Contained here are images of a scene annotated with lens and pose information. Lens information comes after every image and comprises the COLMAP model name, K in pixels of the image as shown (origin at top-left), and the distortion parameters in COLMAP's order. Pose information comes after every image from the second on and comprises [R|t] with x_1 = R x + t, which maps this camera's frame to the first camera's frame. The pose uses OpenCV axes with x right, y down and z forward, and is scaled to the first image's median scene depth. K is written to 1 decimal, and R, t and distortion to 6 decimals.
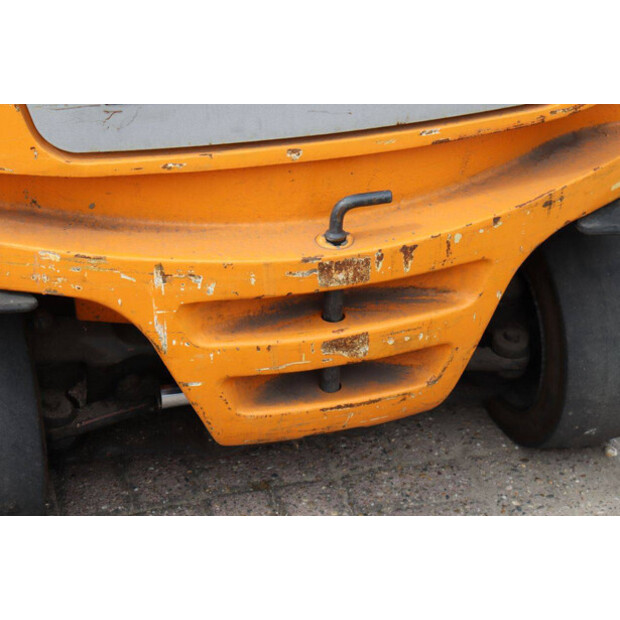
lens RADIAL K [[1433.2, 0, 313.0], [0, 1433.2, 304.3], [0, 0, 1]] dist [0.376081, 0.000000]
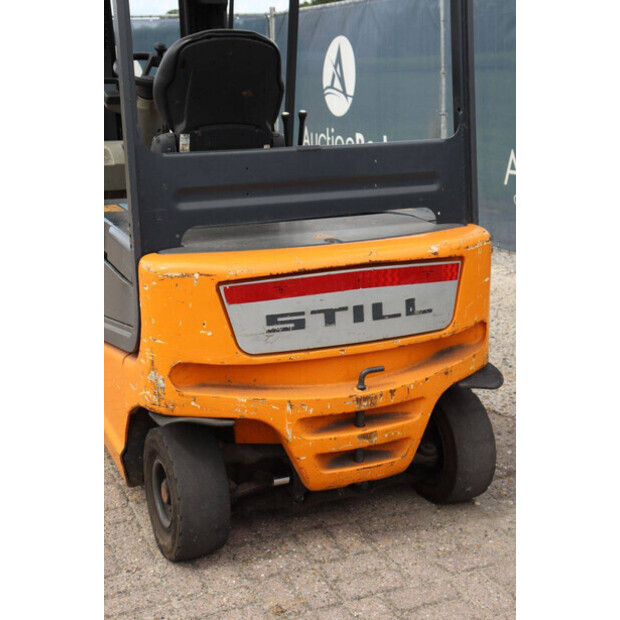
lens RADIAL K [[918.5, 0, 312.4], [0, 918.5, 308.0], [0, 0, 1]] dist [0.084395, 0.000000]
pose [[0.993006, -0.043982, 0.109562, -0.212640], [0.071414, 0.962755, -0.260774, 0.204381], [-0.094012, 0.266775, 0.959163, -0.429988]]
